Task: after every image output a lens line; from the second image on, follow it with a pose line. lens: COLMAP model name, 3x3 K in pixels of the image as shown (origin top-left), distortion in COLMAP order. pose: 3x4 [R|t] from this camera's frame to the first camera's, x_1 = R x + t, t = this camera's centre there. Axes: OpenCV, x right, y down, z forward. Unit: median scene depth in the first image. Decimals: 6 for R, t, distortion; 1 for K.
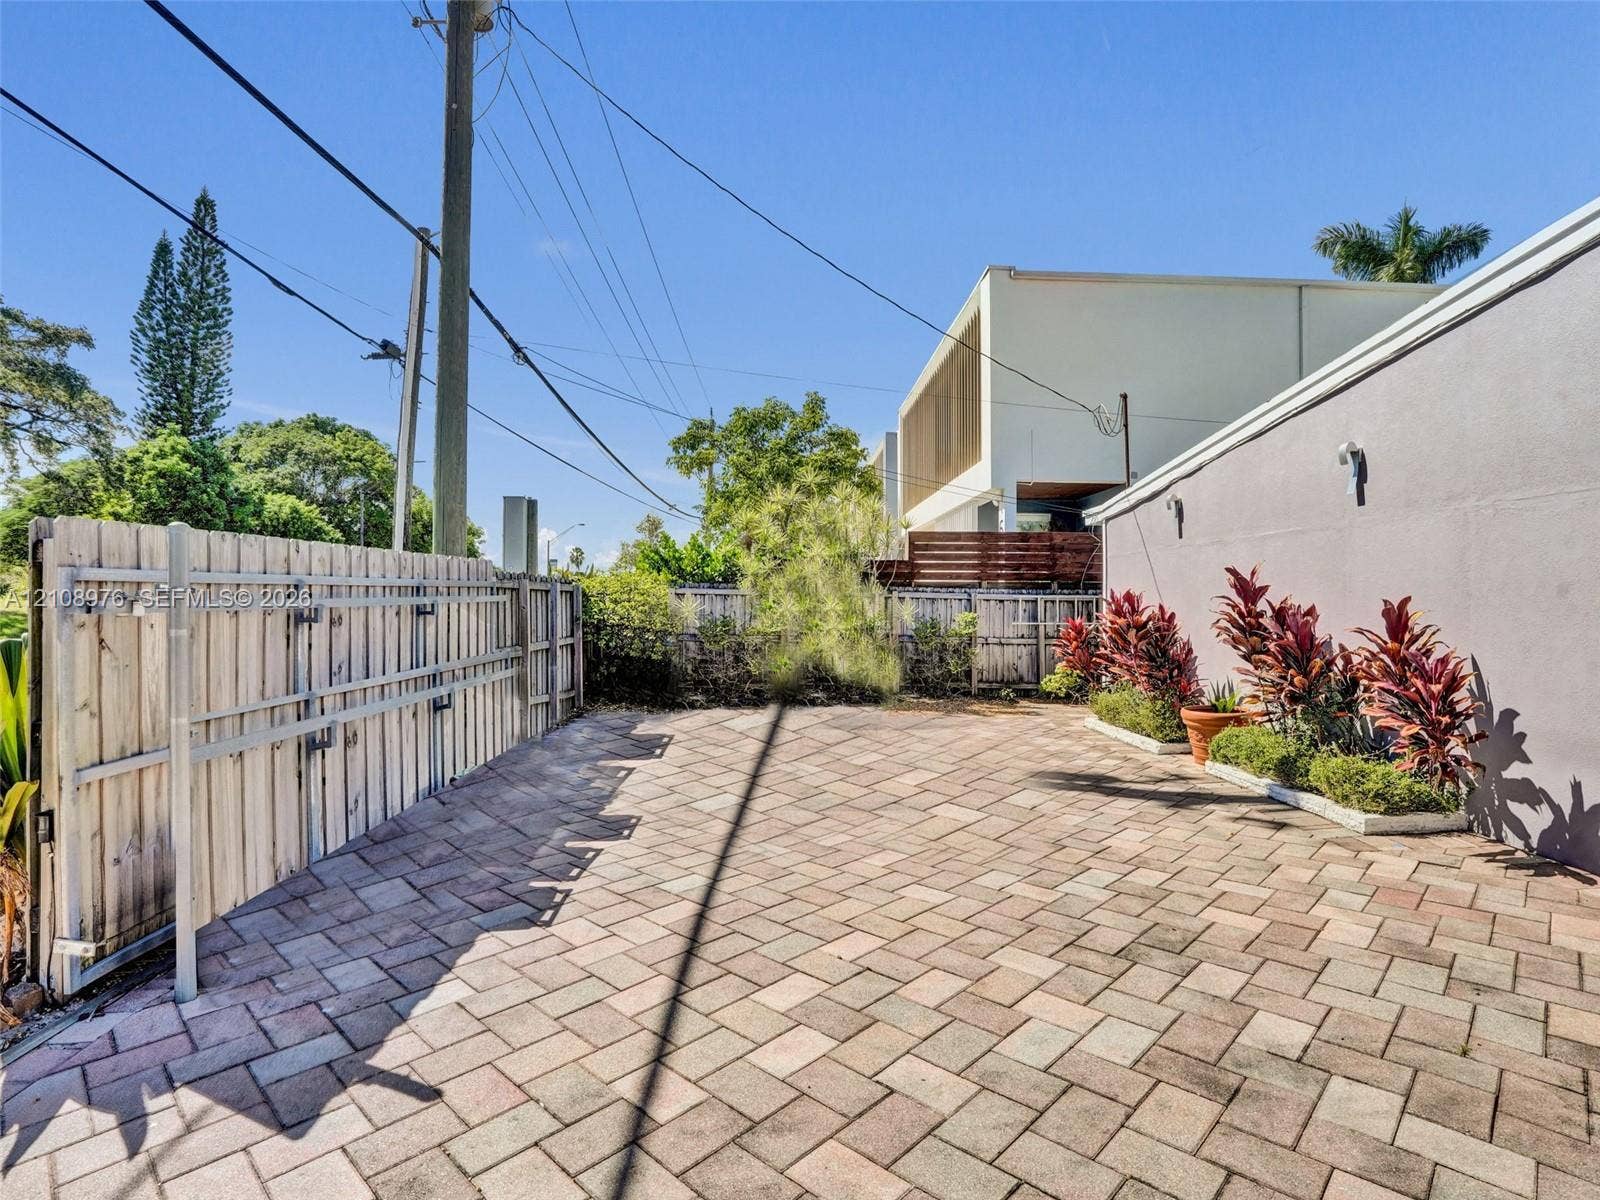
lens RADIAL K [[837.6, 0, 803.4], [0, 837.6, 596.9], [0, 0, 1]] dist [-0.070940, 0.029590]
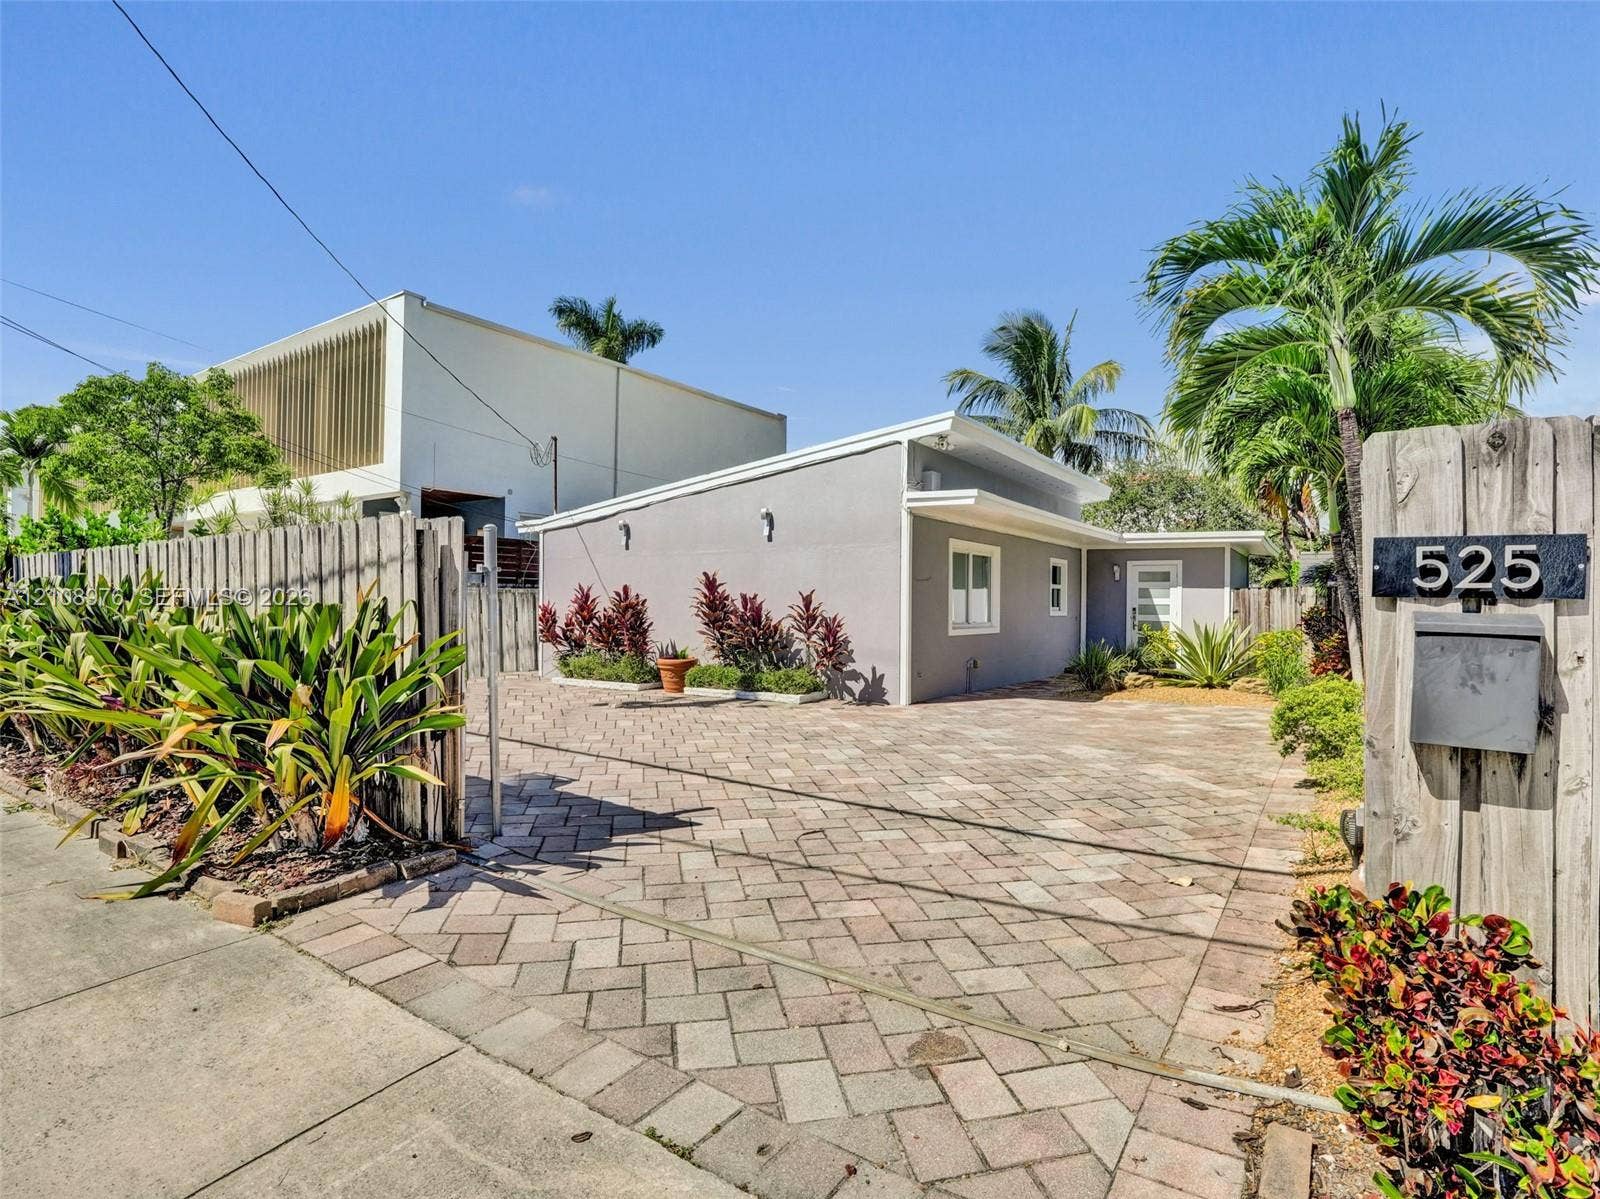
lens RADIAL K [[837.6, 0, 803.4], [0, 837.6, 596.4], [0, 0, 1]] dist [-0.070940, 0.029590]
pose [[0.579747, 0.007227, 0.814764, -0.901292], [-0.009622, 0.999952, -0.002023, 0.019234], [-0.814740, -0.006666, 0.579789, -0.210730]]
